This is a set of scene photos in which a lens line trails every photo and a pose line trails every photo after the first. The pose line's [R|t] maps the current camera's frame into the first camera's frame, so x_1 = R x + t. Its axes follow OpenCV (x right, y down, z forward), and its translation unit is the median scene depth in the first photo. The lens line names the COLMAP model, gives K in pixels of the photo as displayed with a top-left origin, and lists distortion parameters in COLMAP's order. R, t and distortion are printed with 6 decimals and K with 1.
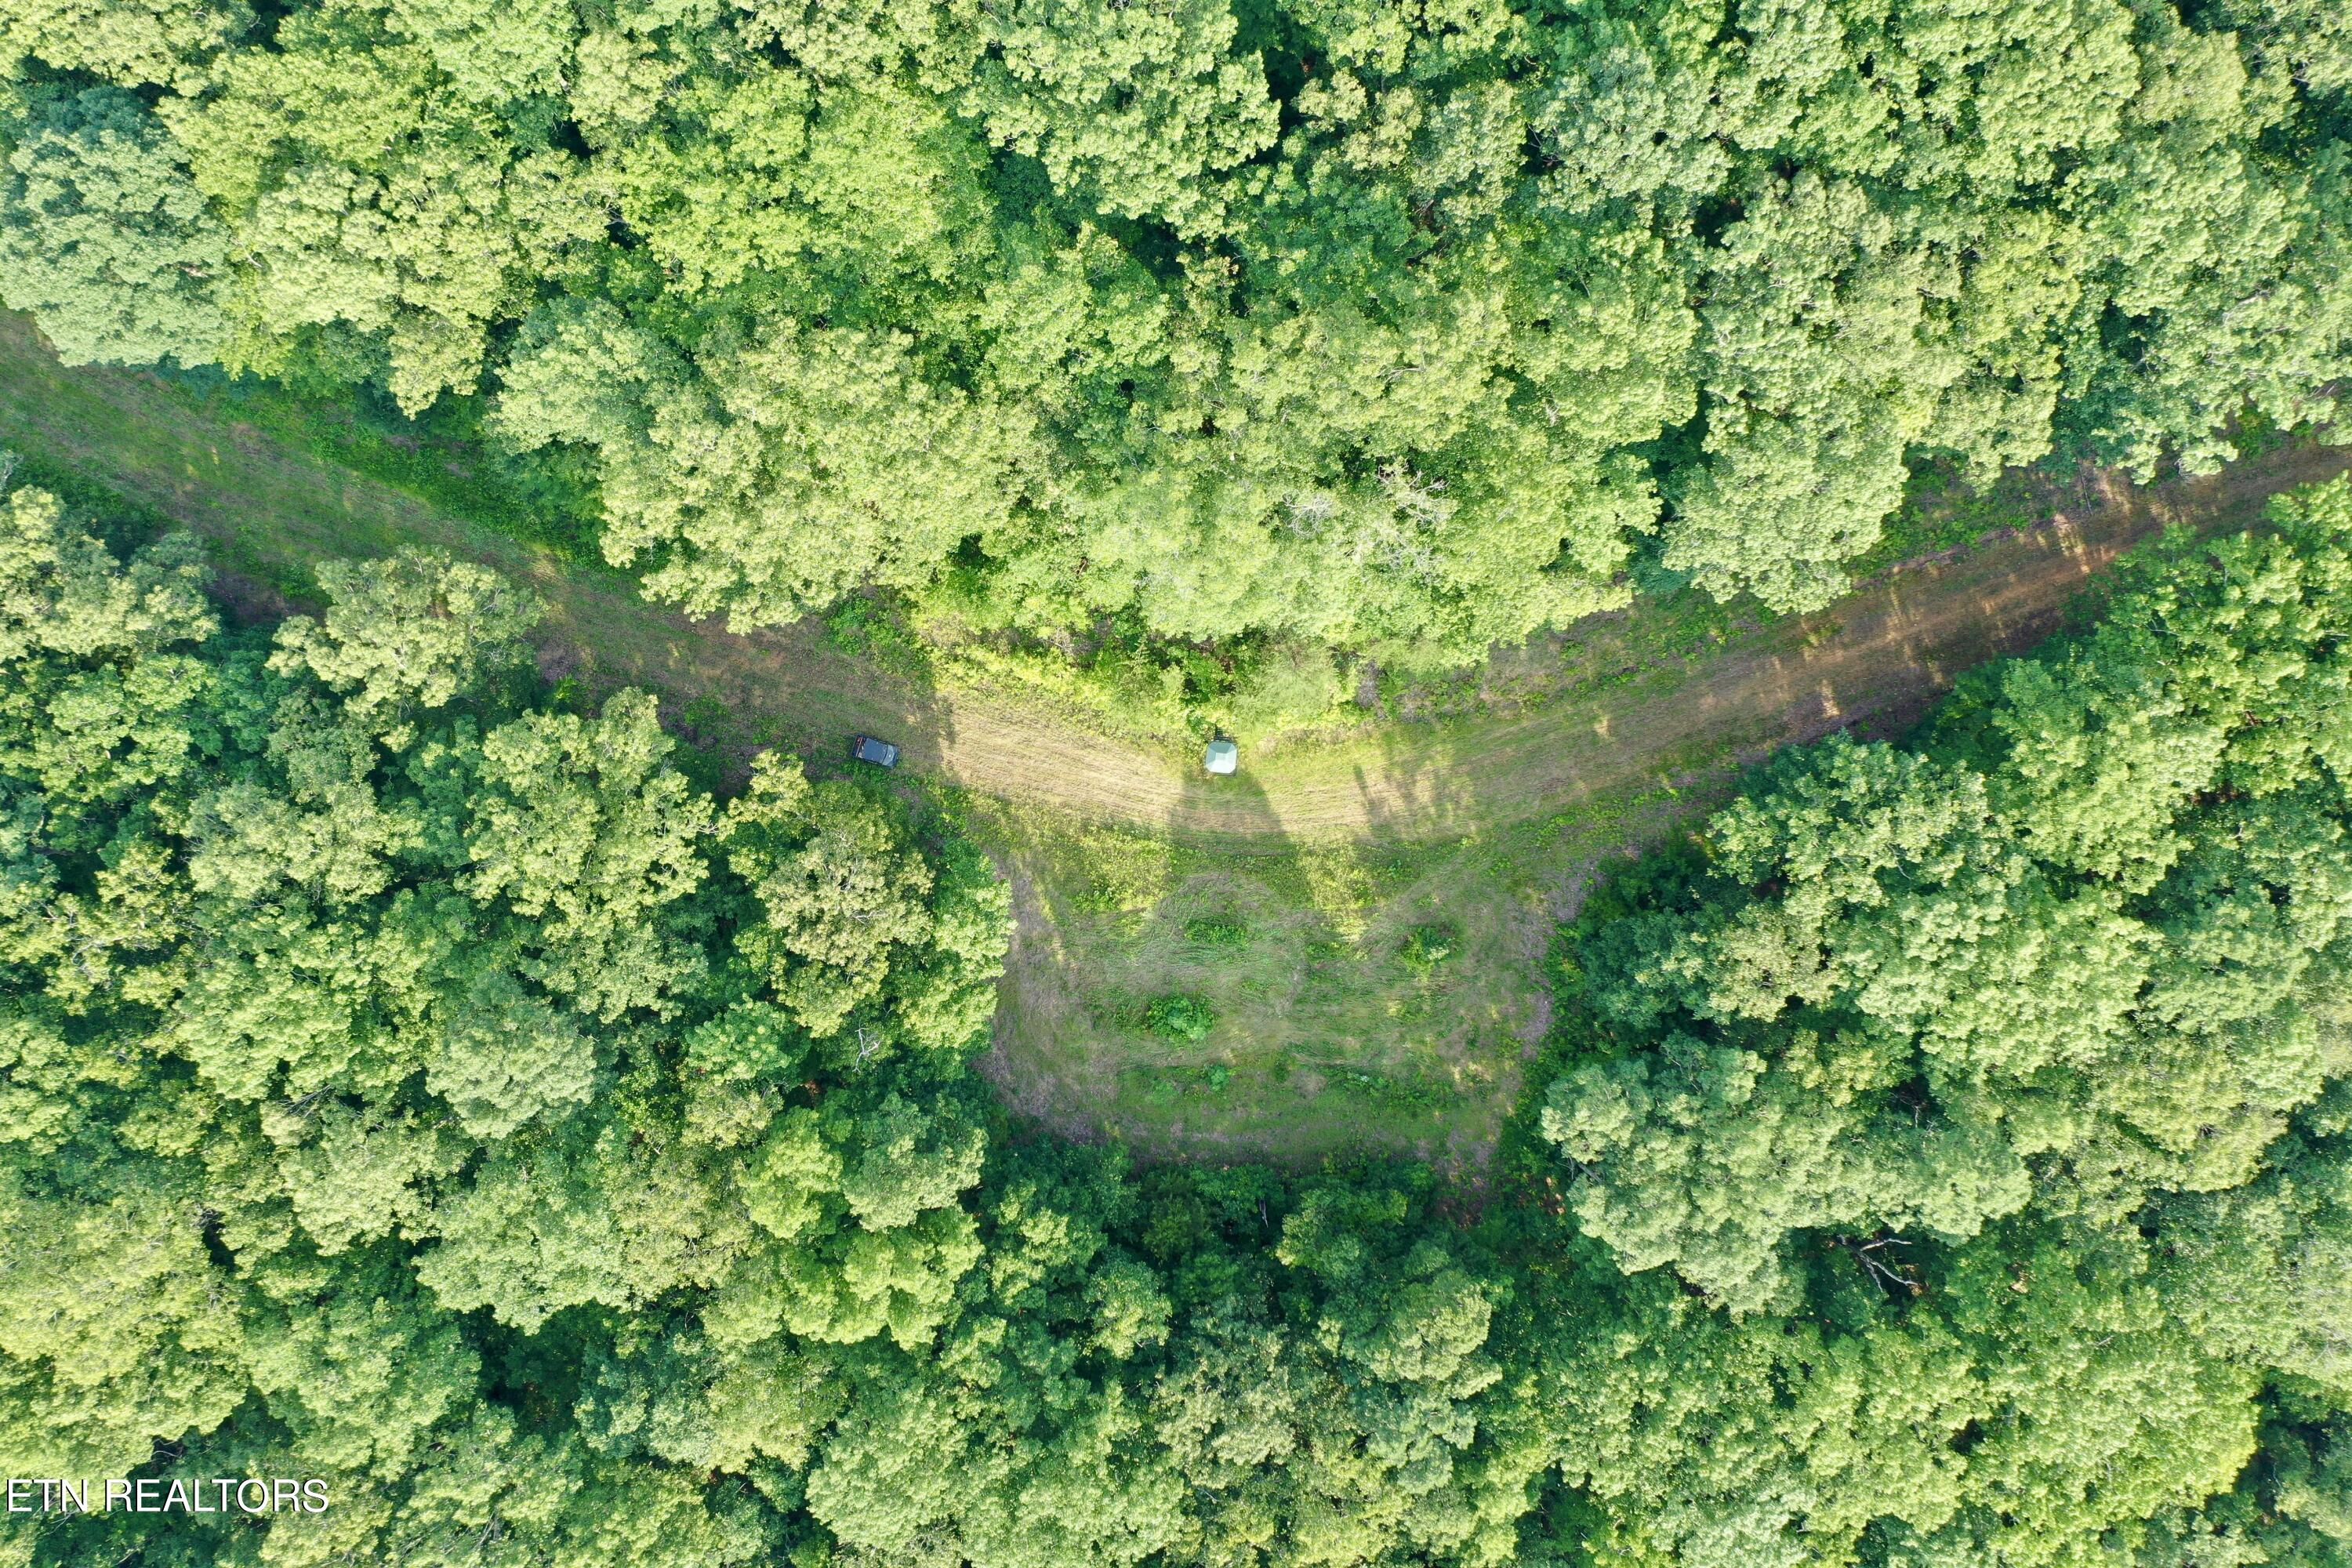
lens RADIAL K [[1858.5, 0, 1176.0], [0, 1858.5, 784.0], [0, 0, 1]] dist [0.005360, 0.002255]
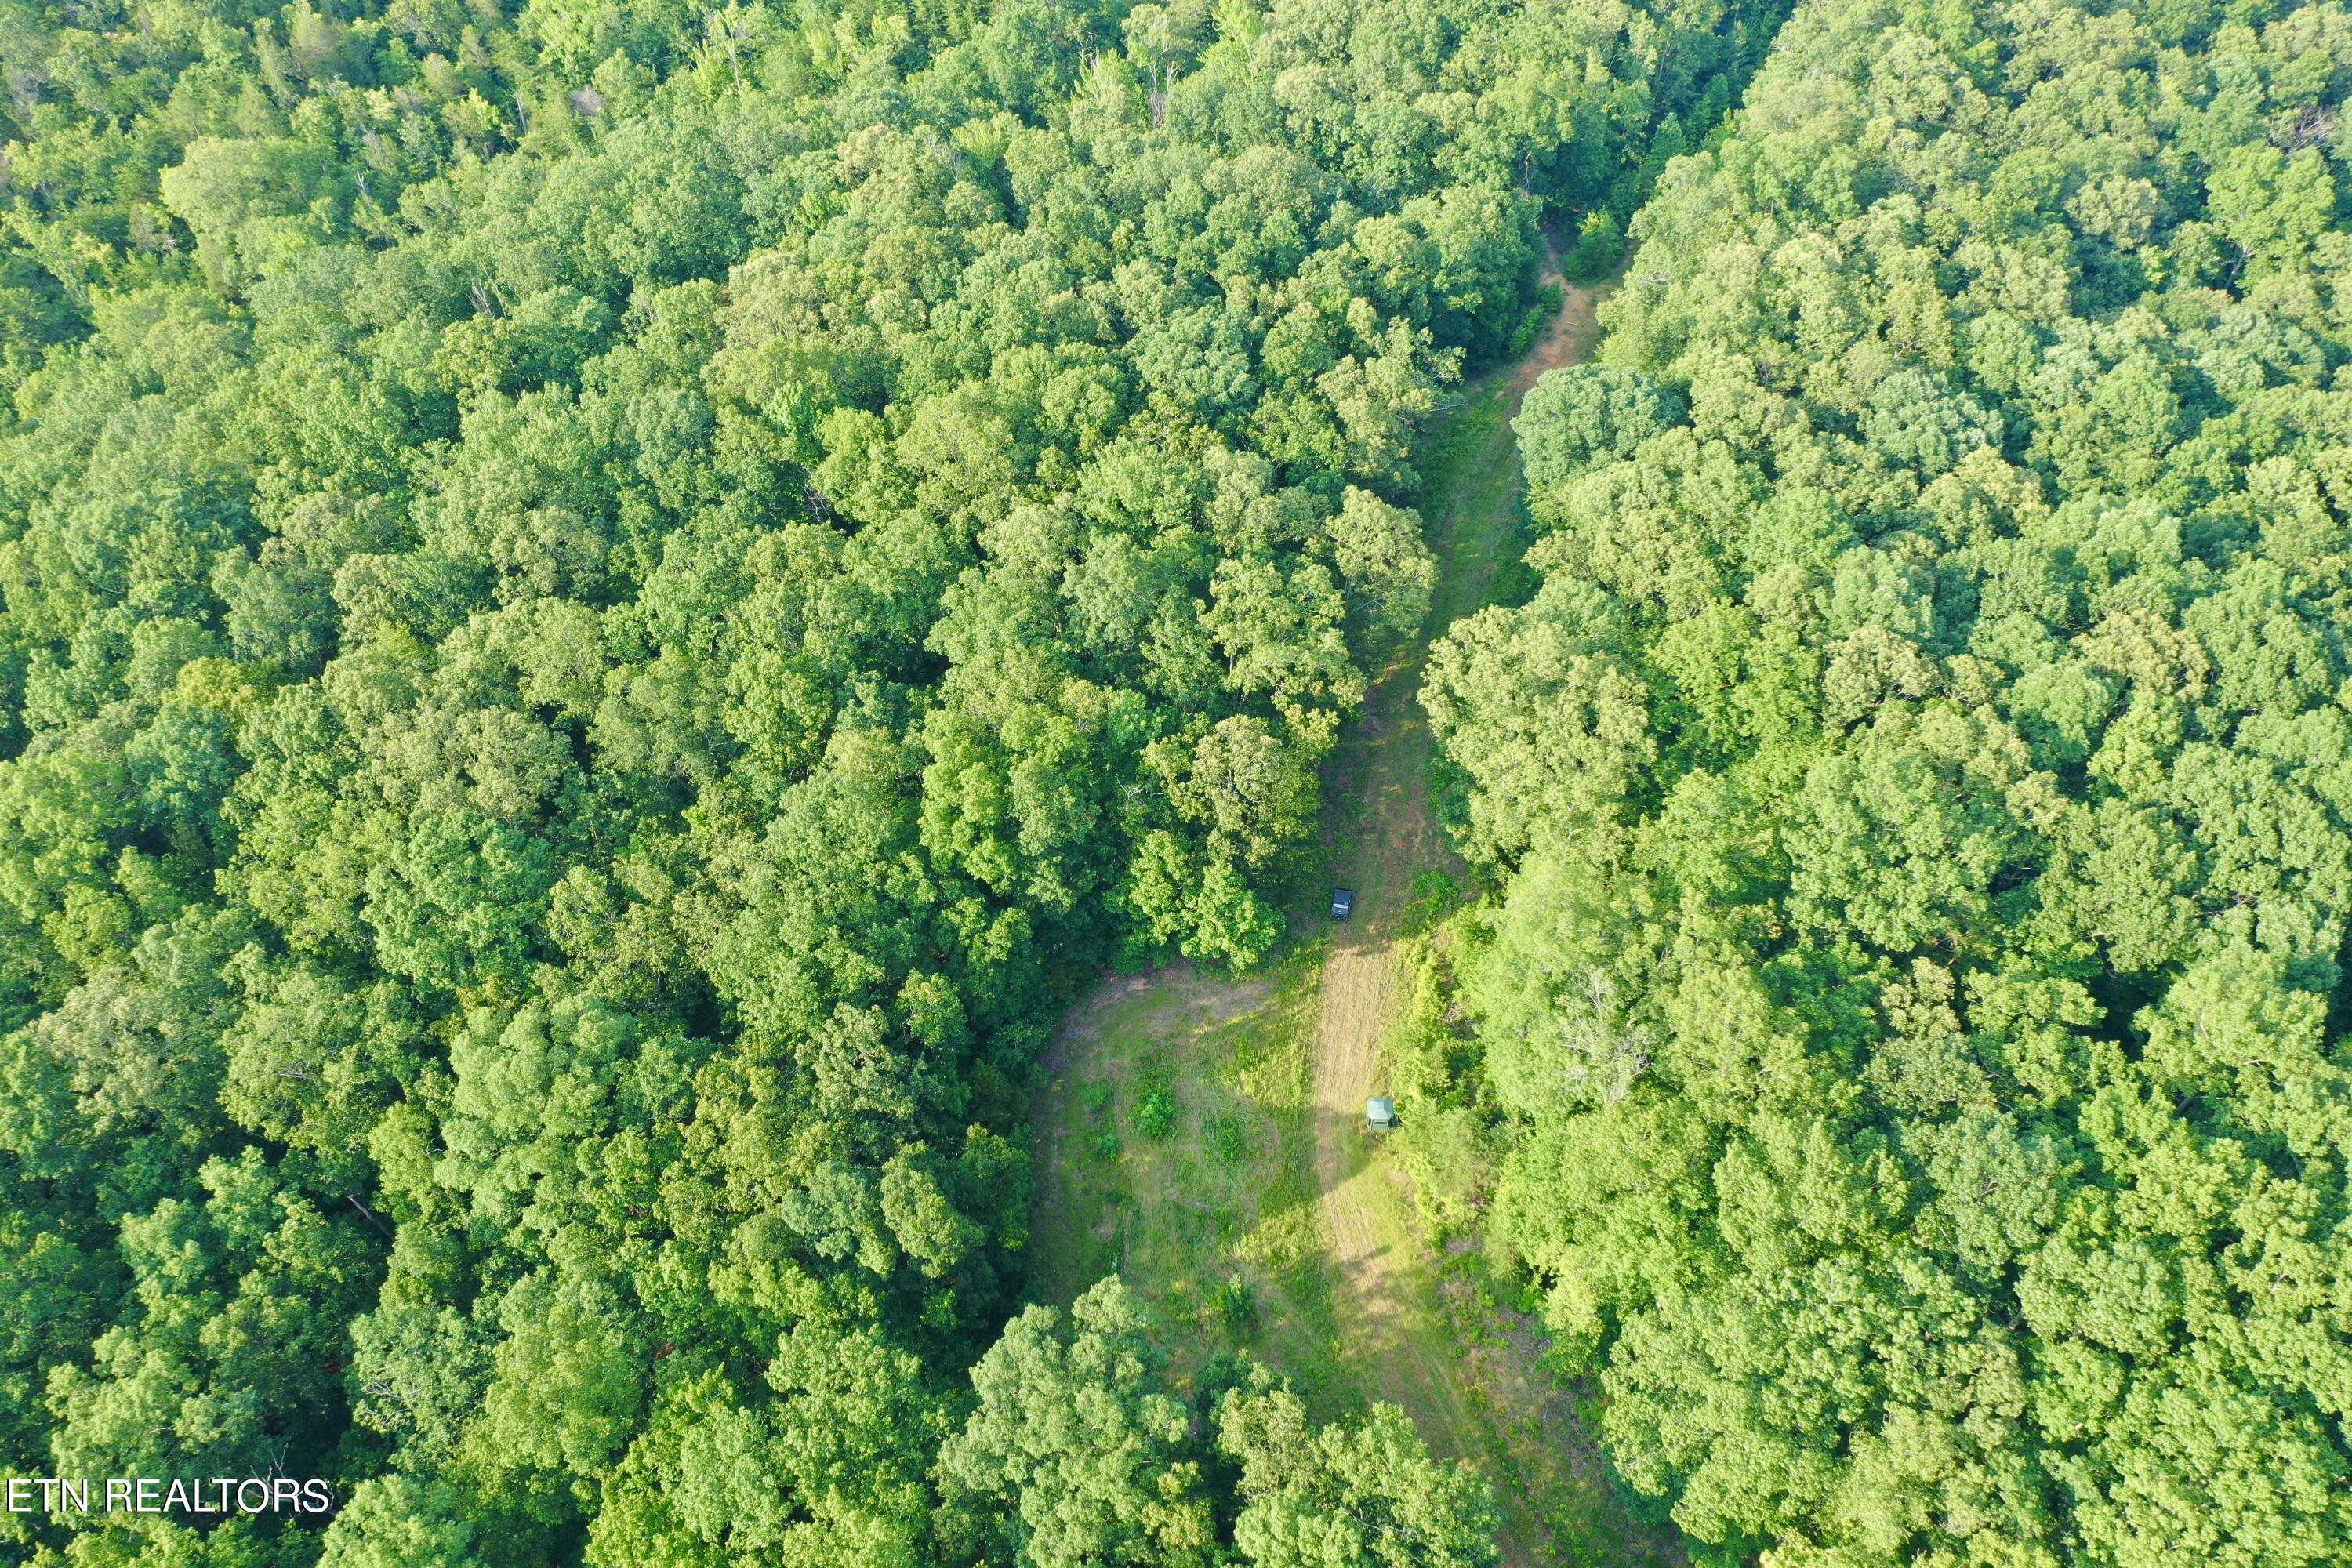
lens RADIAL K [[1858.5, 0, 1176.0], [0, 1858.5, 784.0], [0, 0, 1]] dist [0.005360, 0.002255]
pose [[0.085149, 0.763258, -0.640458, 0.681429], [-0.995227, 0.095907, -0.018020, 0.129486], [0.047671, 0.638936, 0.767782, -0.048196]]
